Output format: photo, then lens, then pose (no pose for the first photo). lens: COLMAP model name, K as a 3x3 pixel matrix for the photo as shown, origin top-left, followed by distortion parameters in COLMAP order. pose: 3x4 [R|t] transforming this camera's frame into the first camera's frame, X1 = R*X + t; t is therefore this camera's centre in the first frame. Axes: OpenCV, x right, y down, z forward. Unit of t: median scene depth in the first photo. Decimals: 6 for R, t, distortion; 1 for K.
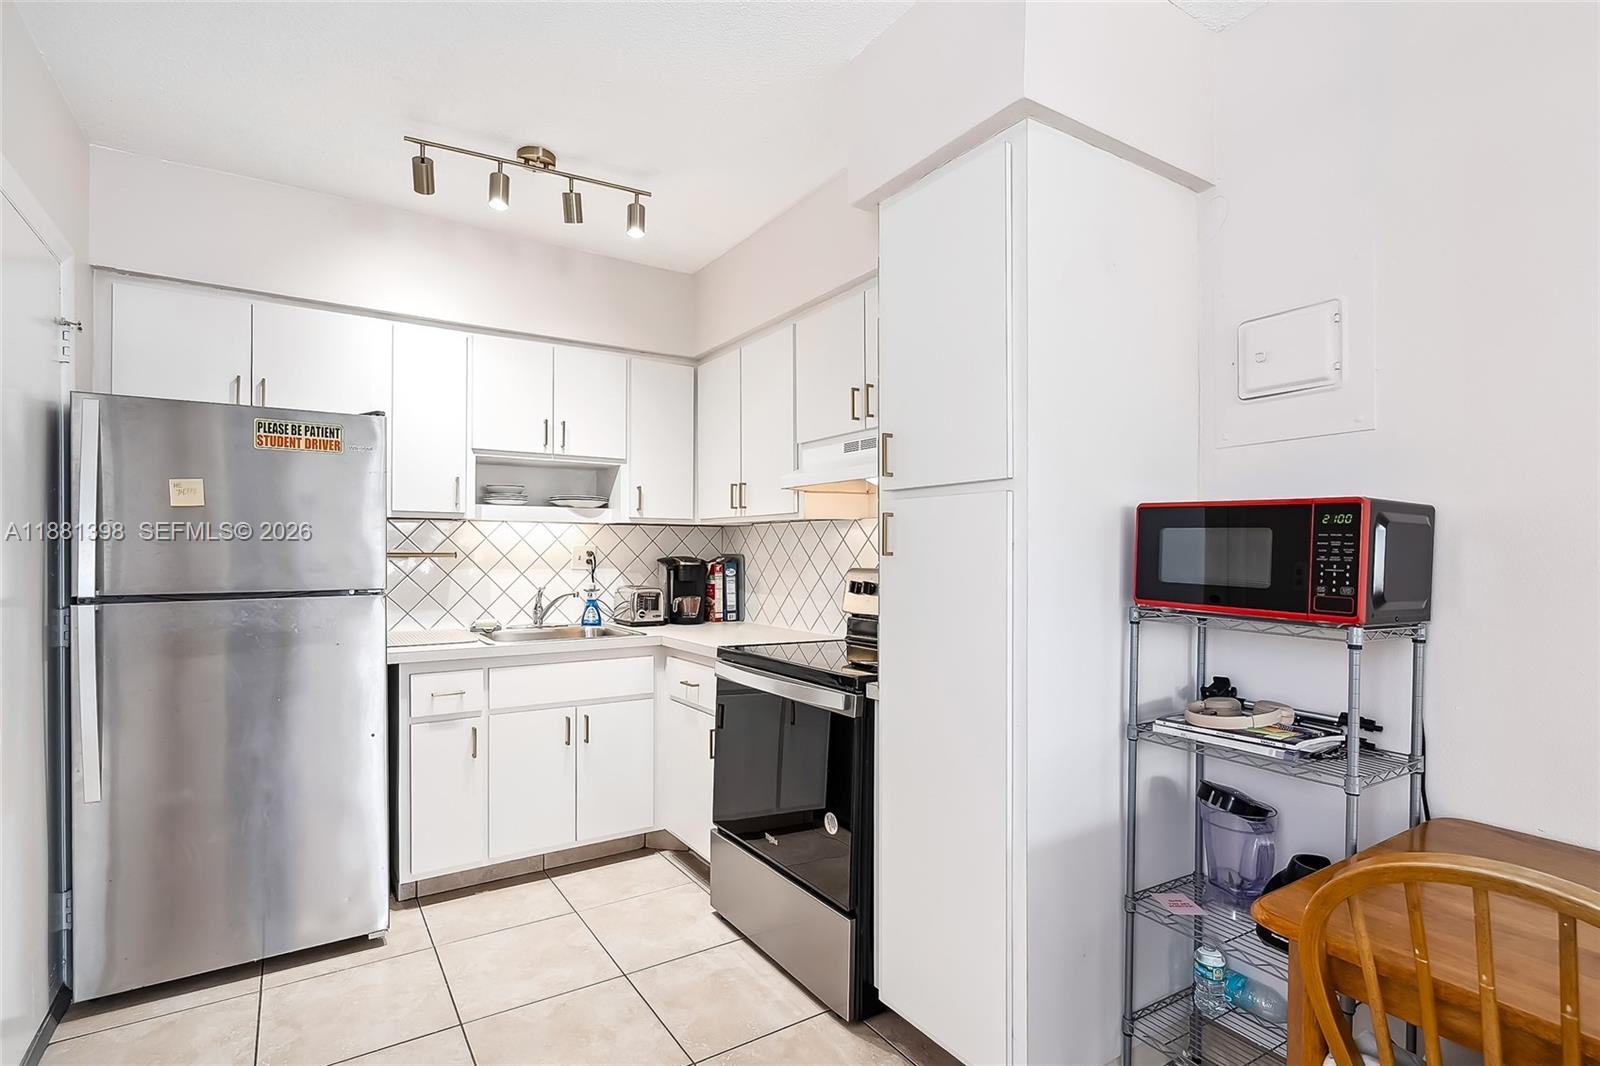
lens RADIAL K [[763.3, 0, 776.4], [0, 763.3, 559.1], [0, 0, 1]] dist [-0.000717, 0.000760]
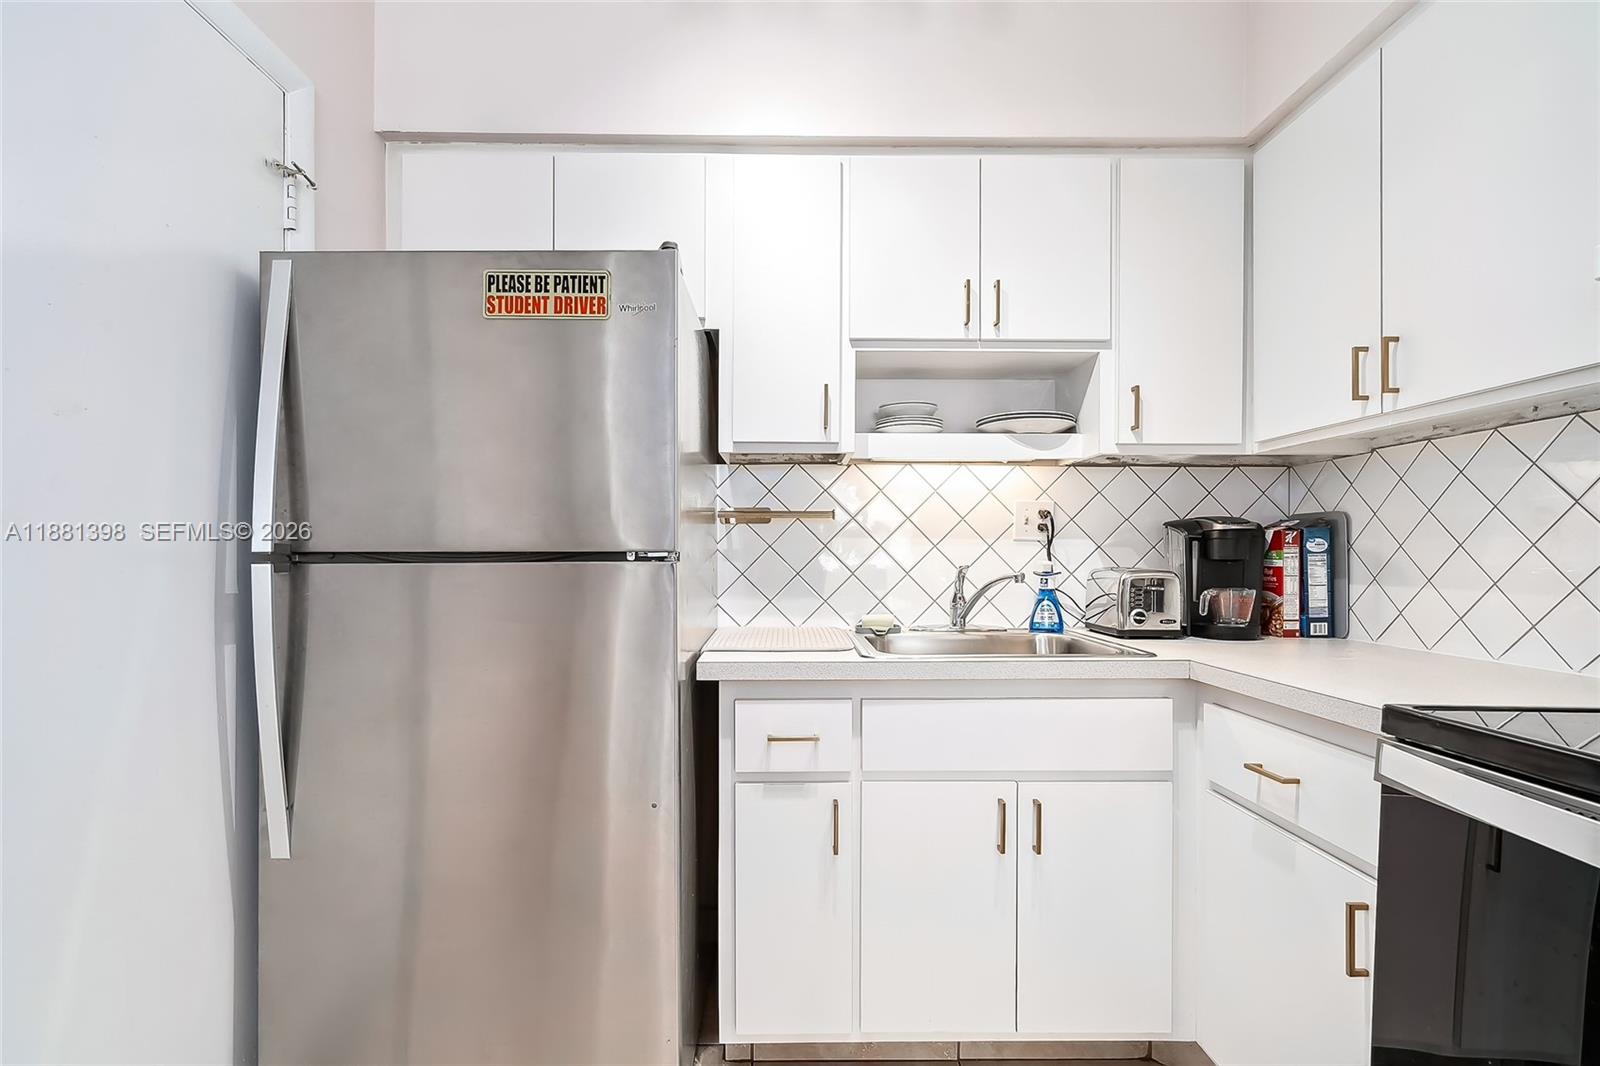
lens RADIAL K [[763.3, 0, 776.4], [0, 763.3, 559.1], [0, 0, 1]] dist [-0.000717, 0.000760]
pose [[0.838184, -0.000144, -0.545388, -0.095704], [-0.001556, 0.999995, -0.002657, 0.032236], [0.545386, 0.003076, 0.838179, 0.391419]]
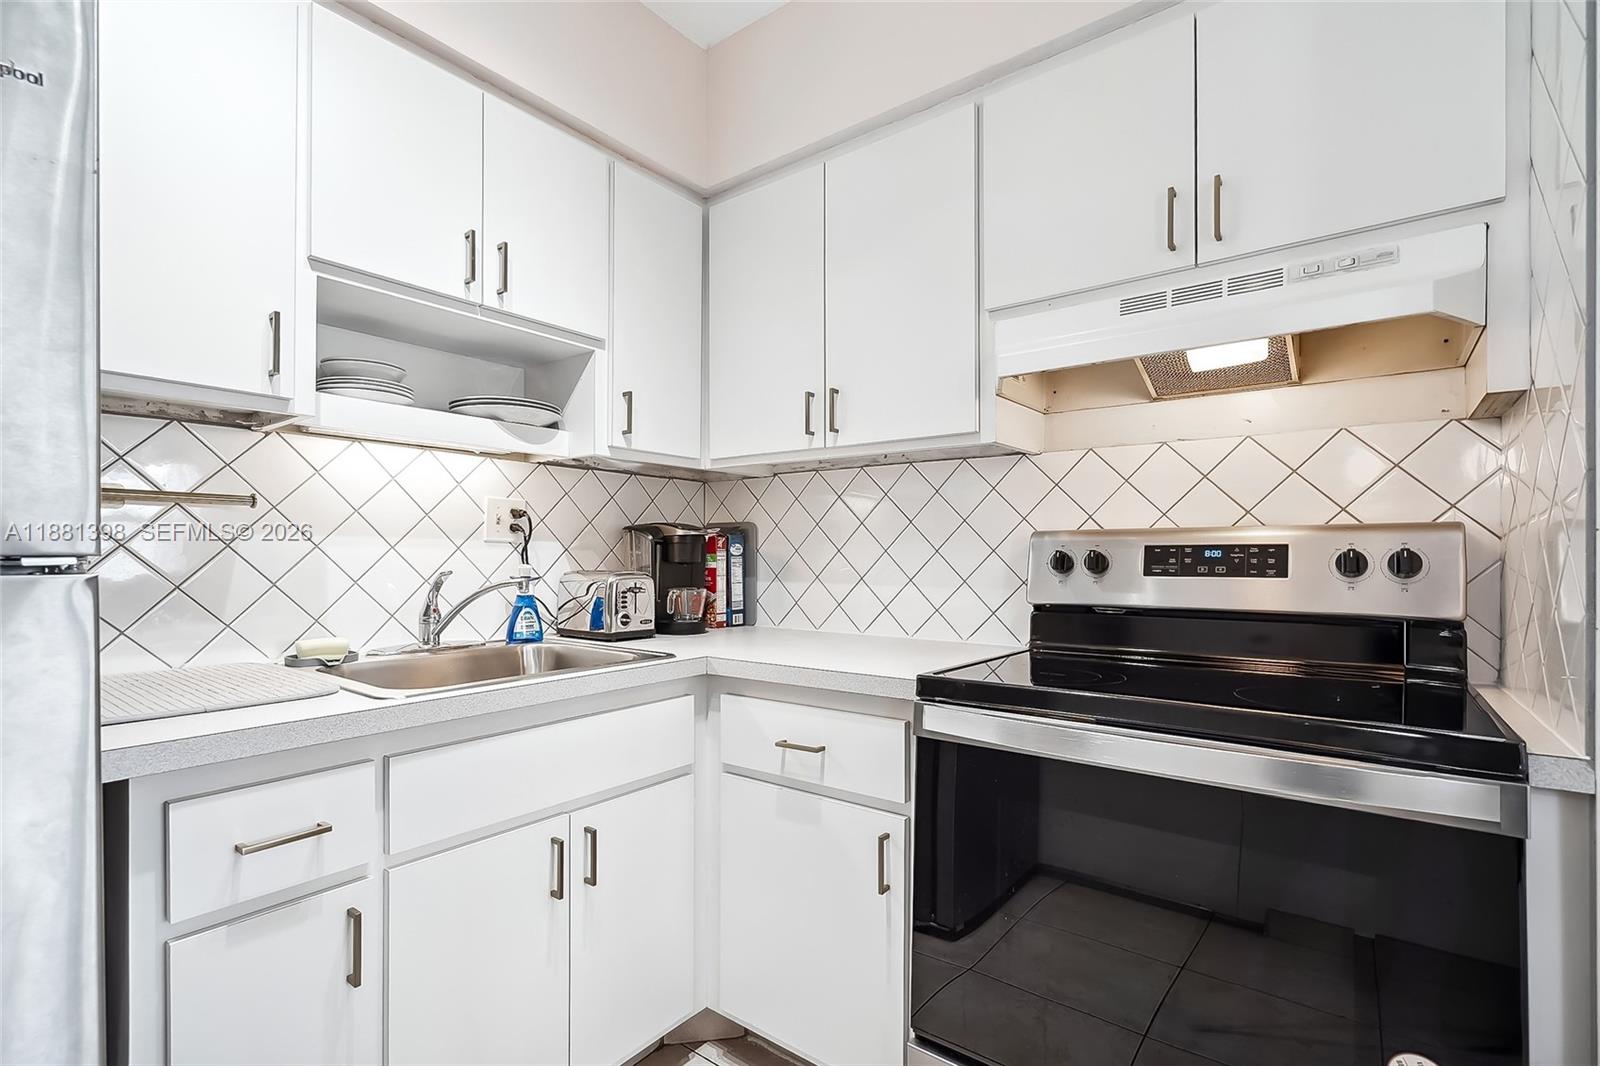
lens RADIAL K [[752.9, 0, 815.6], [0, 752.9, 557.5], [0, 0, 1]] dist [-0.009135, -0.000088]
pose [[0.939589, -0.003449, 0.342287, -0.238595], [0.005131, 0.999979, -0.004008, 0.029715], [-0.342266, 0.005522, 0.939587, 0.430946]]
